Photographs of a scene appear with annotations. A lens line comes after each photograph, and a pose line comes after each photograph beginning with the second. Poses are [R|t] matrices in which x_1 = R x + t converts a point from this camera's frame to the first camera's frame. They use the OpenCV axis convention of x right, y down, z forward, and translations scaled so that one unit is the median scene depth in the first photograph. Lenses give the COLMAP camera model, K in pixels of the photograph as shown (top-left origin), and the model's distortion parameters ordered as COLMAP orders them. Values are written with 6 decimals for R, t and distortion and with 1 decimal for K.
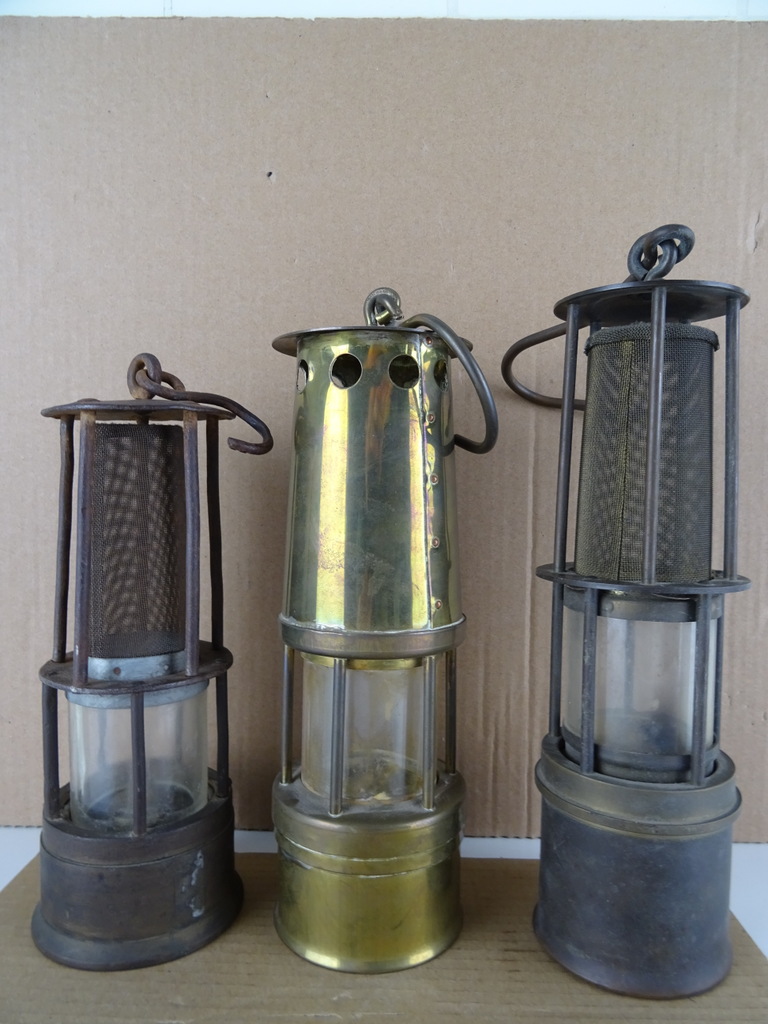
lens RADIAL K [[741.1, 0, 379.2], [0, 741.1, 513.5], [0, 0, 1]] dist [-0.005349, -0.002256]
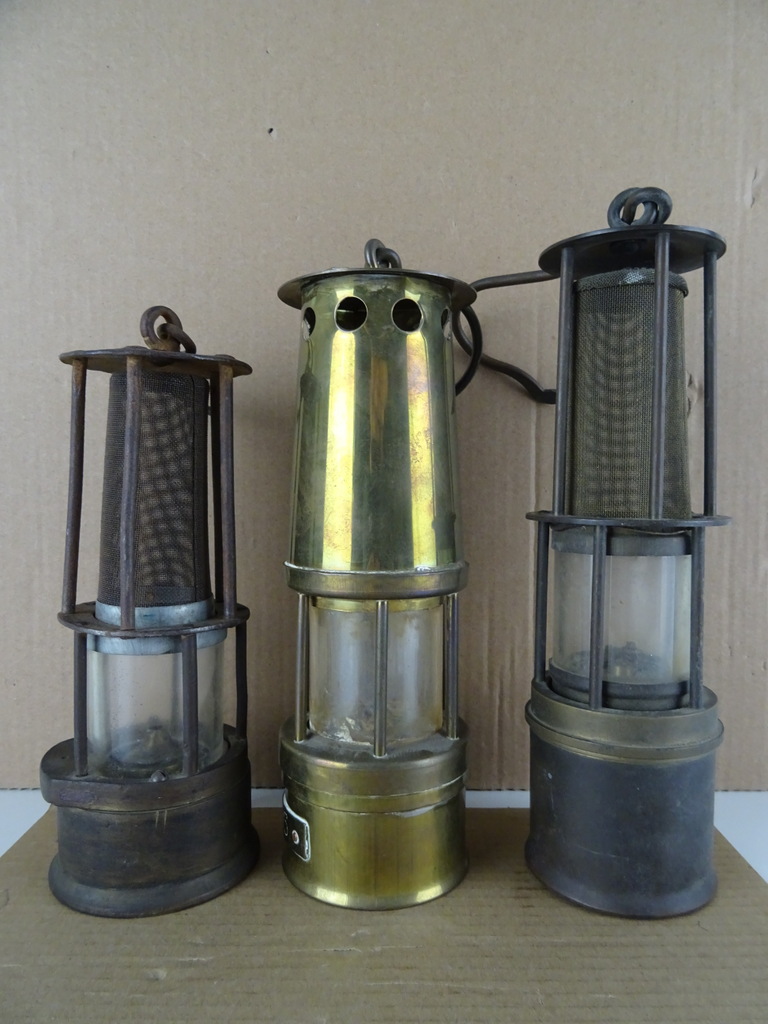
lens RADIAL K [[741.1, 0, 382.7], [0, 741.1, 508.8], [0, 0, 1]] dist [-0.005349, -0.002256]
pose [[0.999717, -0.010416, 0.021388, -0.023403], [0.010227, 0.999908, 0.008952, 0.043347], [-0.021480, -0.008731, 0.999731, -0.004387]]
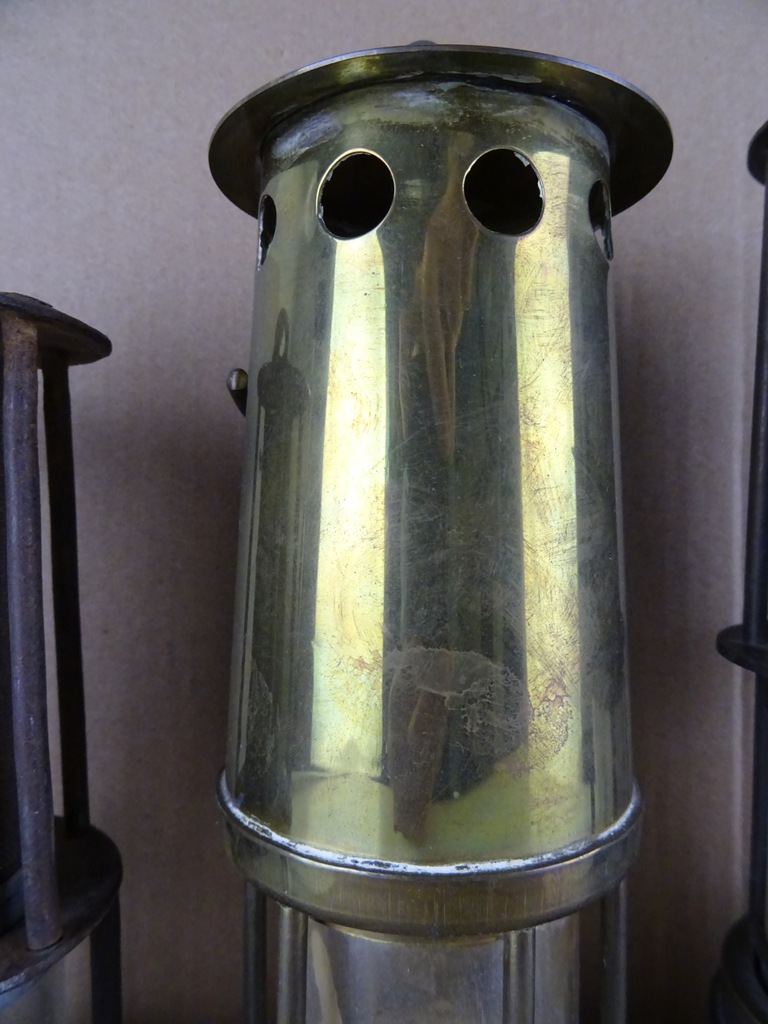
lens RADIAL K [[741.1, 0, 377.2], [0, 741.1, 509.0], [0, 0, 1]] dist [-0.005349, -0.002256]
pose [[0.998499, -0.007592, 0.054247, -0.078821], [0.010362, 0.998647, -0.050957, 0.002594], [-0.053787, 0.051443, 0.997226, 0.499941]]
